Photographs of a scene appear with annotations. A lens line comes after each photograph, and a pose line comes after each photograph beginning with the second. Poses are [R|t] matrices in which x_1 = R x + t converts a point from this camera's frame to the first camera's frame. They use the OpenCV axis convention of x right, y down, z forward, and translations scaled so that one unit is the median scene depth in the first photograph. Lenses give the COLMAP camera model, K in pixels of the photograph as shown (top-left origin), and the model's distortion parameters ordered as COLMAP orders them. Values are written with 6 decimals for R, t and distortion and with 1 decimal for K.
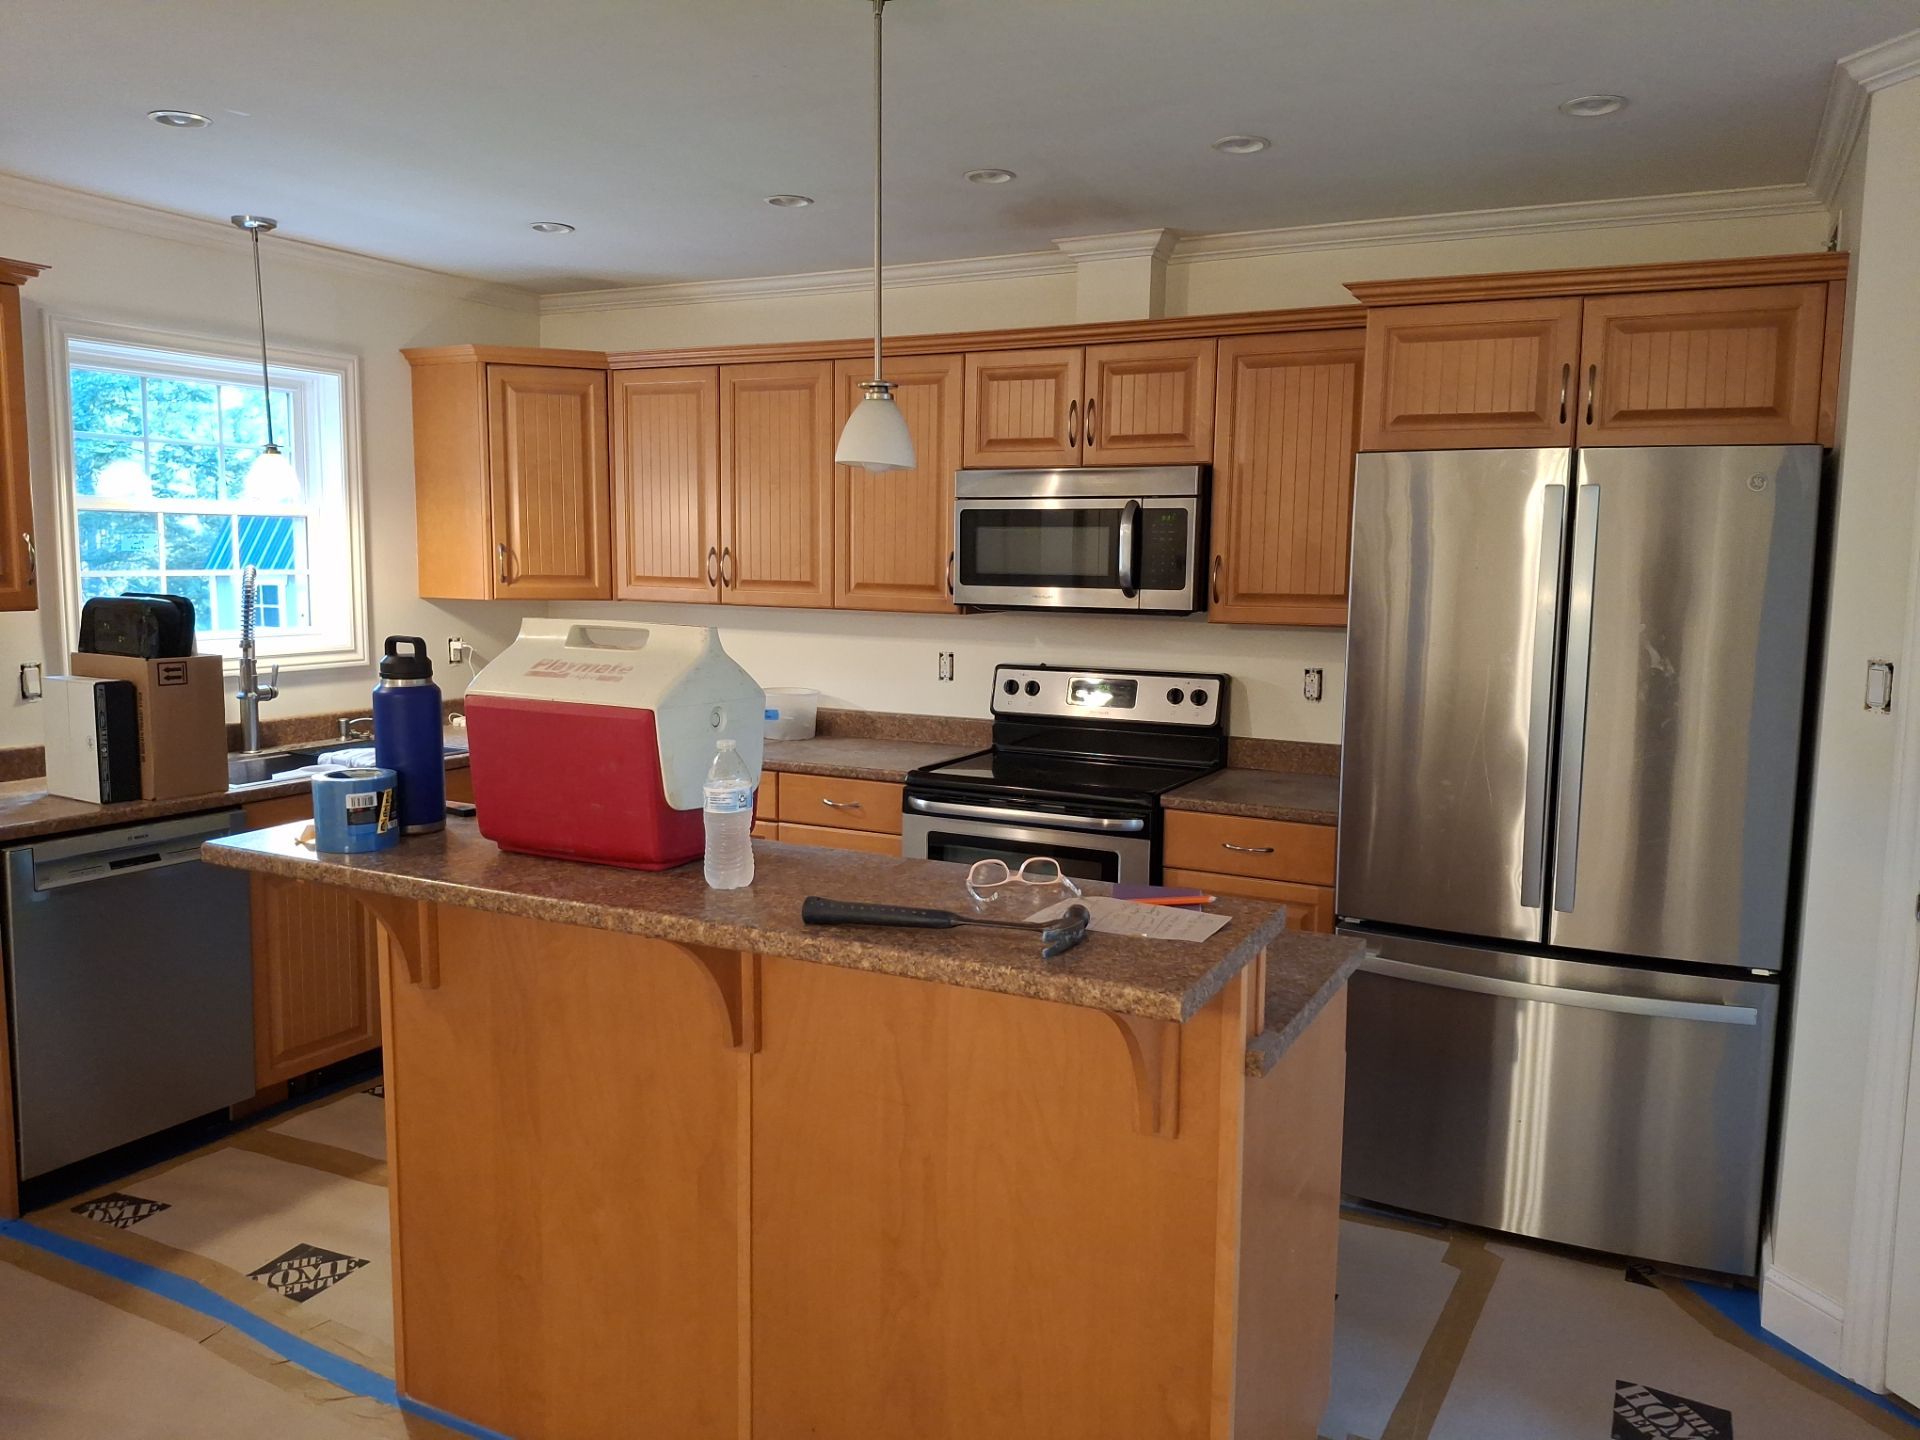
lens RADIAL K [[1376.5, 0, 981.1], [0, 1376.5, 665.1], [0, 0, 1]] dist [-0.002243, 0.001156]
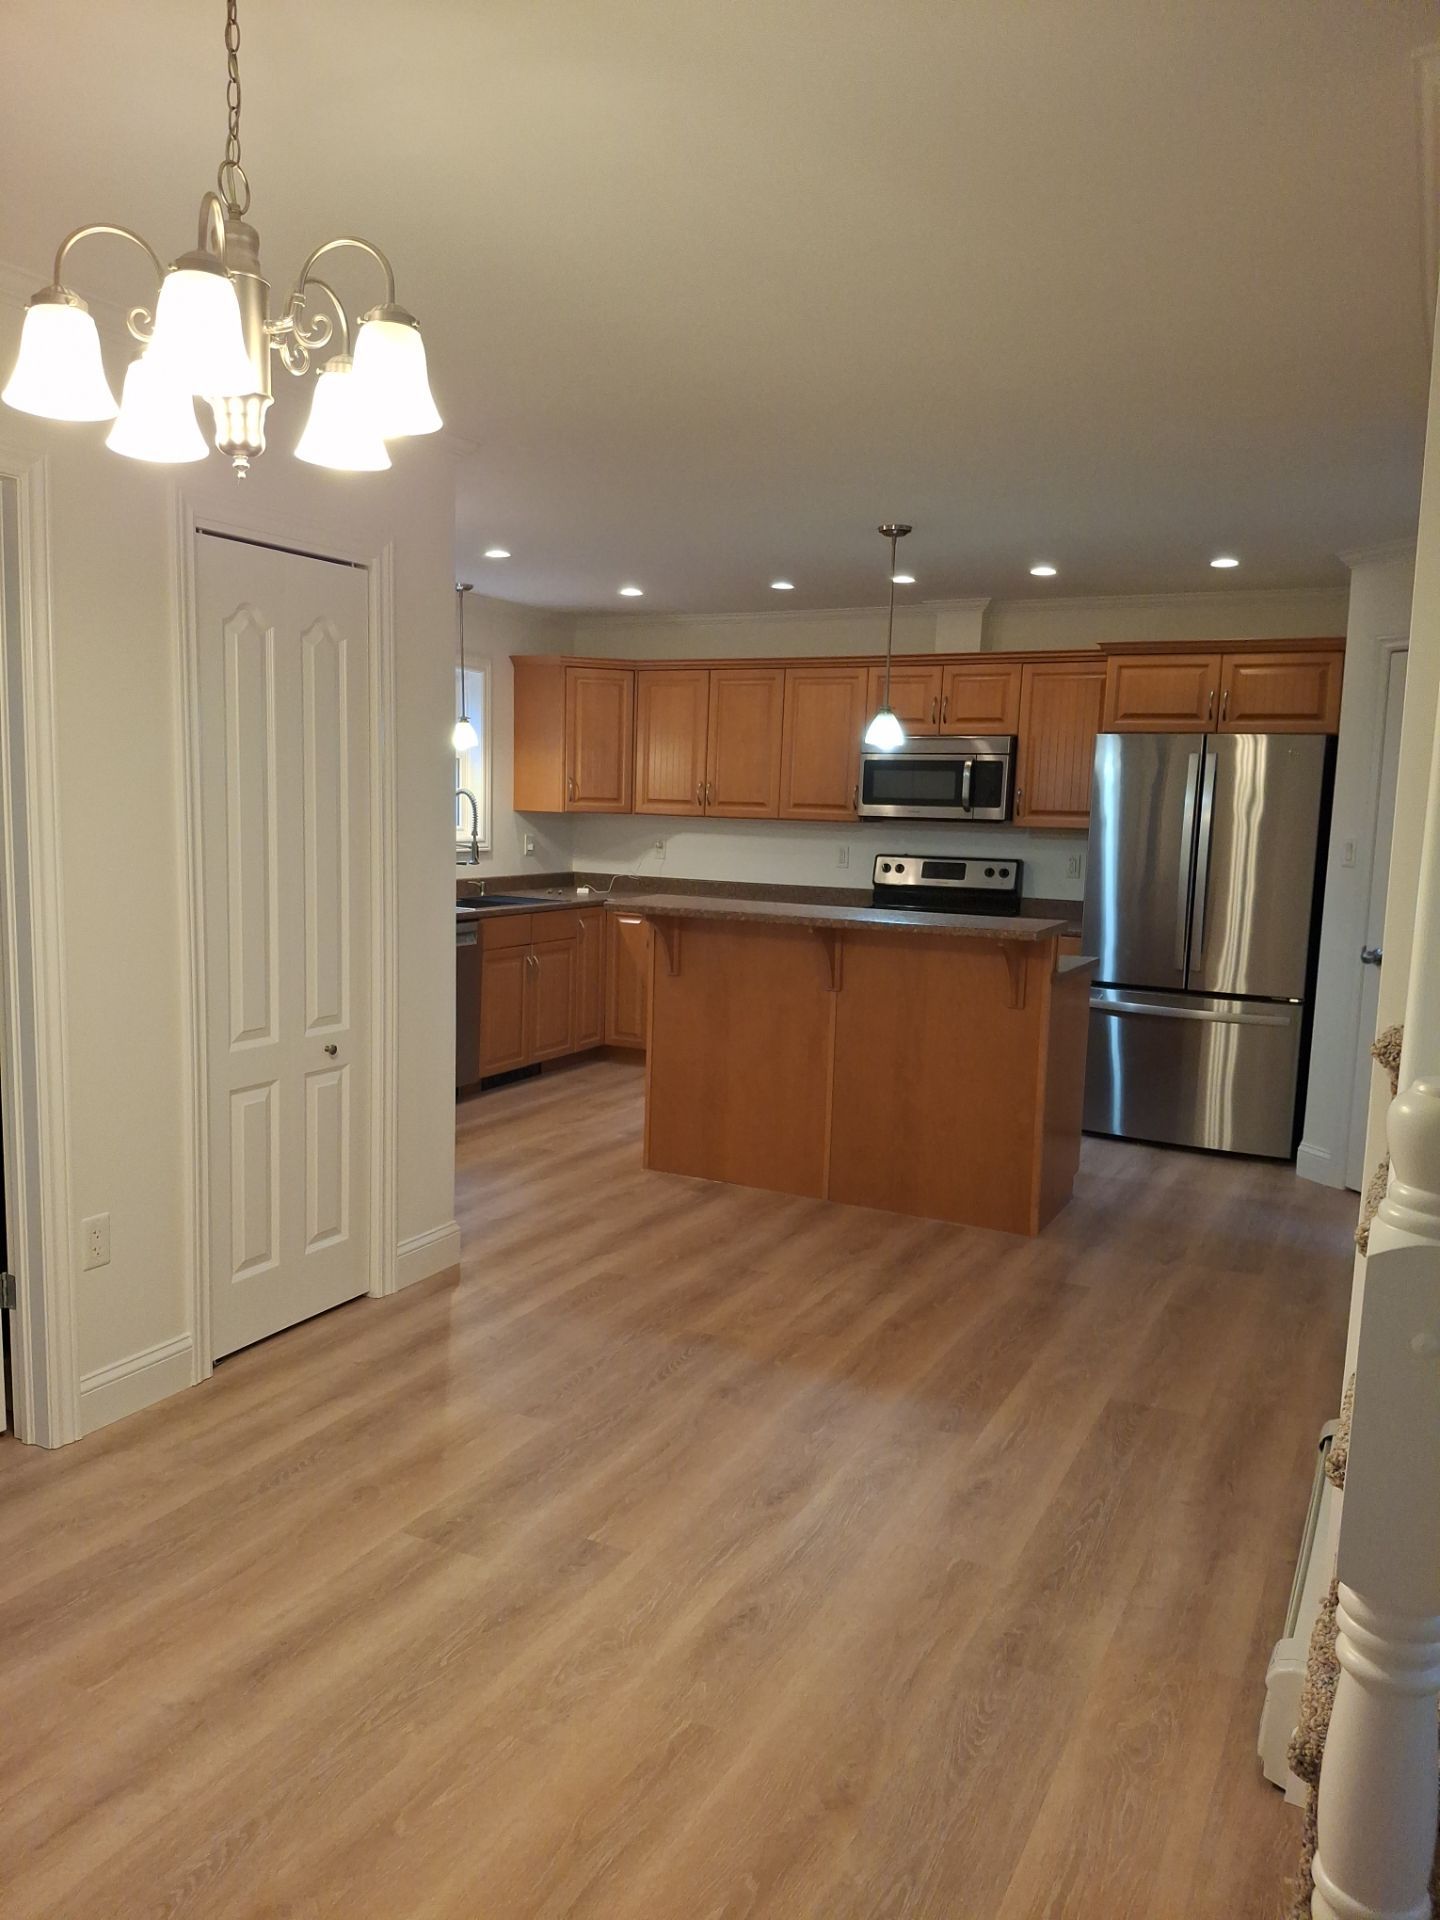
lens RADIAL K [[1359.3, 0, 720.0], [0, 1359.3, 960.0], [0, 0, 1]] dist [0.024058, -0.002772]
pose [[0.999918, 0.012128, -0.004184, -0.182622], [-0.011957, 0.999178, 0.038739, 0.069859], [0.004651, -0.038686, 0.999241, -0.676822]]
